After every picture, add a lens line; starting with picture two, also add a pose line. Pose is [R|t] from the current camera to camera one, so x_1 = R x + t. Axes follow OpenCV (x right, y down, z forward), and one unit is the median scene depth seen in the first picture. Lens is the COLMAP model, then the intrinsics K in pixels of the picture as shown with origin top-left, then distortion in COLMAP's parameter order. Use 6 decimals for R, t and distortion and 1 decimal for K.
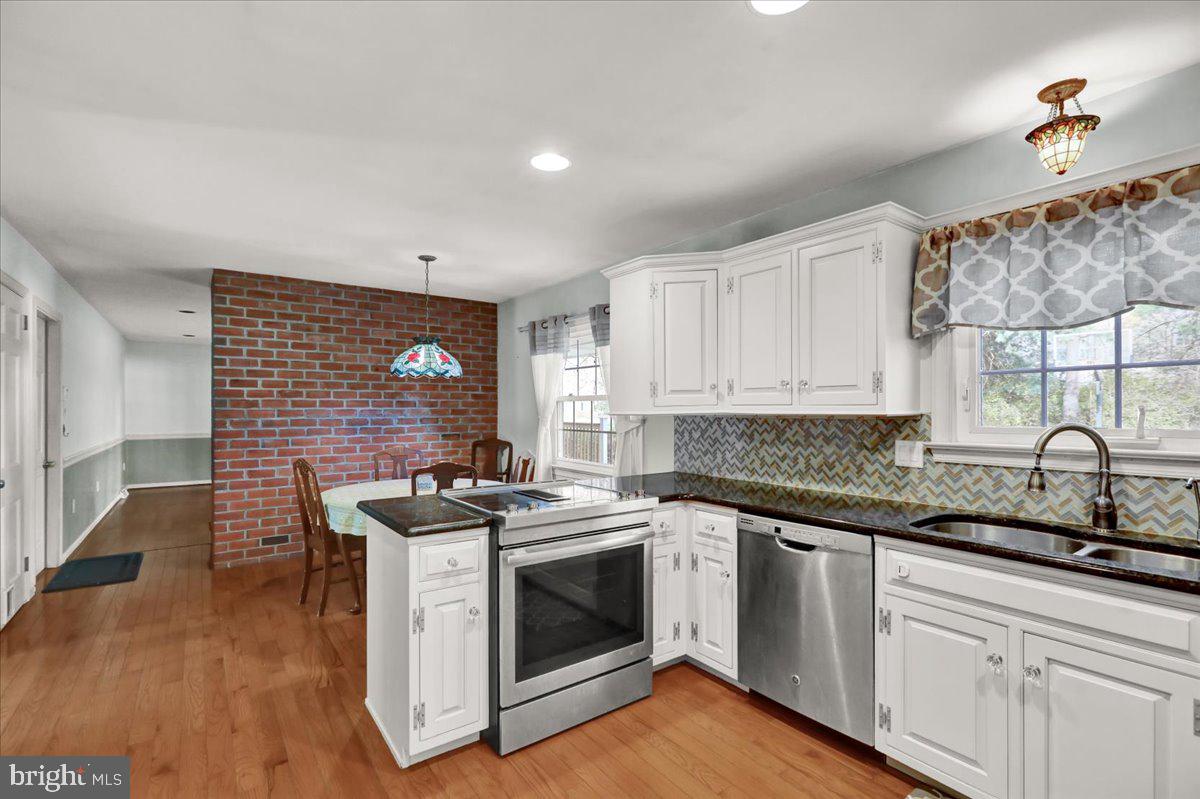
lens RADIAL K [[547.7, 0, 596.8], [0, 547.7, 410.7], [0, 0, 1]] dist [0.002645, 0.000293]
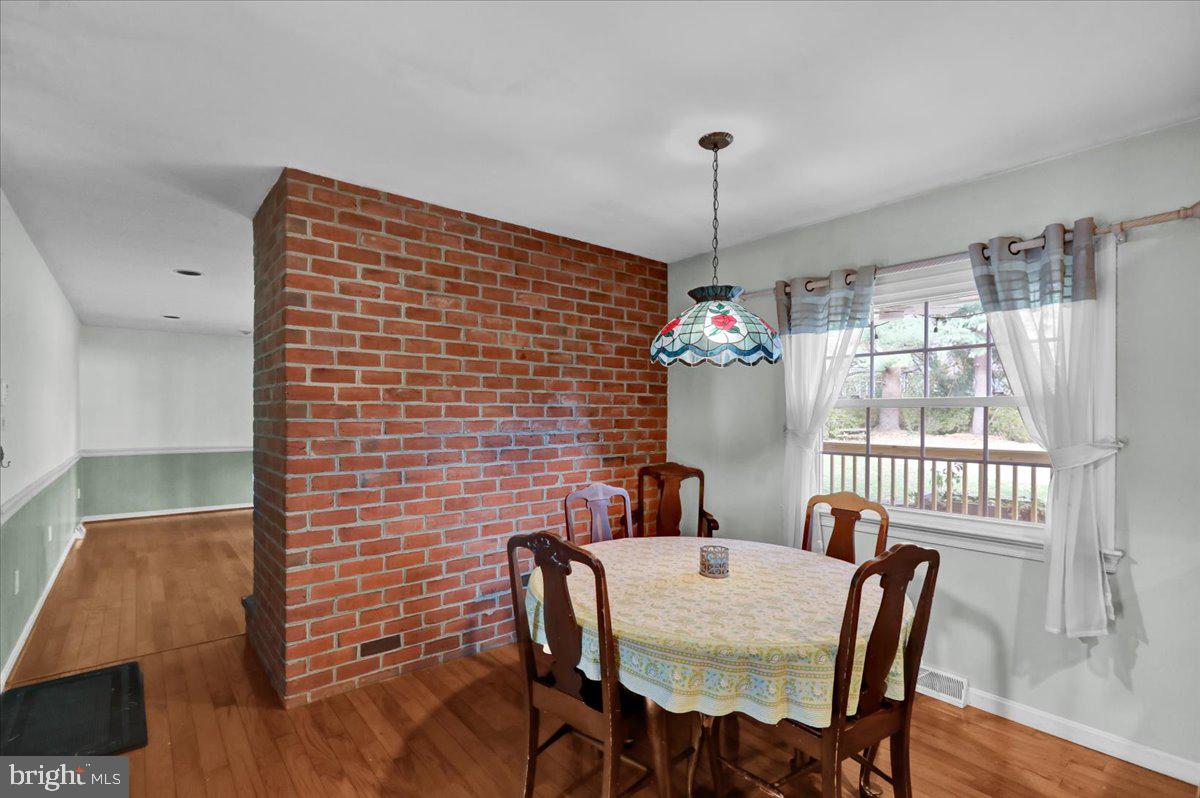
lens RADIAL K [[551.8, 0, 577.7], [0, 551.8, 416.6], [0, 0, 1]] dist [0.001215, 0.000556]
pose [[0.998874, 0.001478, 0.047427, -0.396000], [-0.001529, 0.999998, 0.001032, -0.007791], [-0.047425, -0.001104, 0.998874, 0.394491]]
